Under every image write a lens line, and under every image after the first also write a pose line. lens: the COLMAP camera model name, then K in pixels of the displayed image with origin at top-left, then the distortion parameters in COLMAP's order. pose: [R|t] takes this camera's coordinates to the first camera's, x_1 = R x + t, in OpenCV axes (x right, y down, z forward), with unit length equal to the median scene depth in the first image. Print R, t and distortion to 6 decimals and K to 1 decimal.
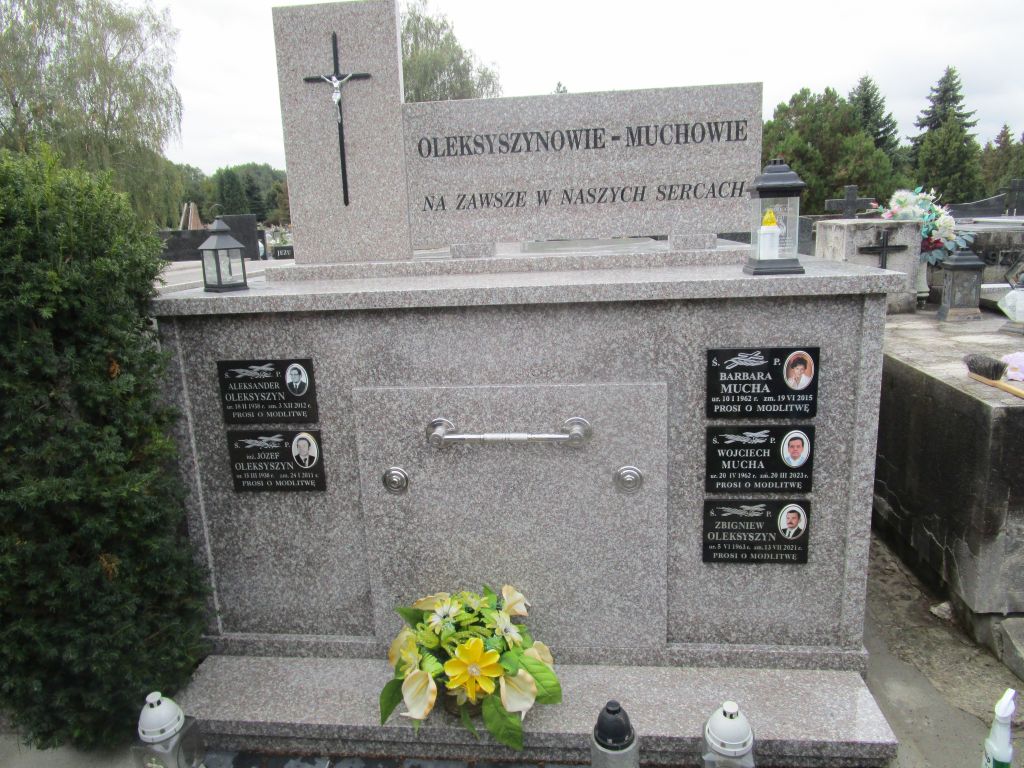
lens RADIAL K [[712.1, 0, 509.5], [0, 712.1, 369.0], [0, 0, 1]] dist [-0.010720, 0.000141]
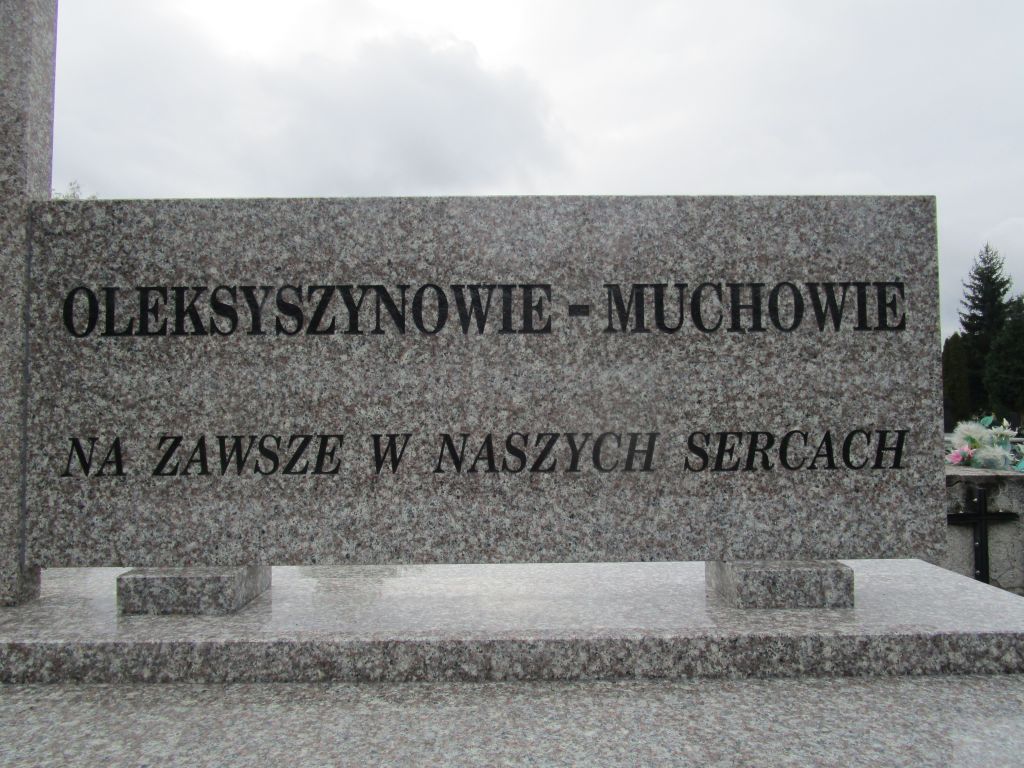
lens RADIAL K [[712.1, 0, 509.5], [0, 712.1, 369.0], [0, 0, 1]] dist [-0.010720, 0.000141]
pose [[0.991933, 0.040564, 0.120096, 0.065252], [-0.007448, 0.964430, -0.264235, -0.188377], [-0.126542, 0.261209, 0.956952, 0.633789]]
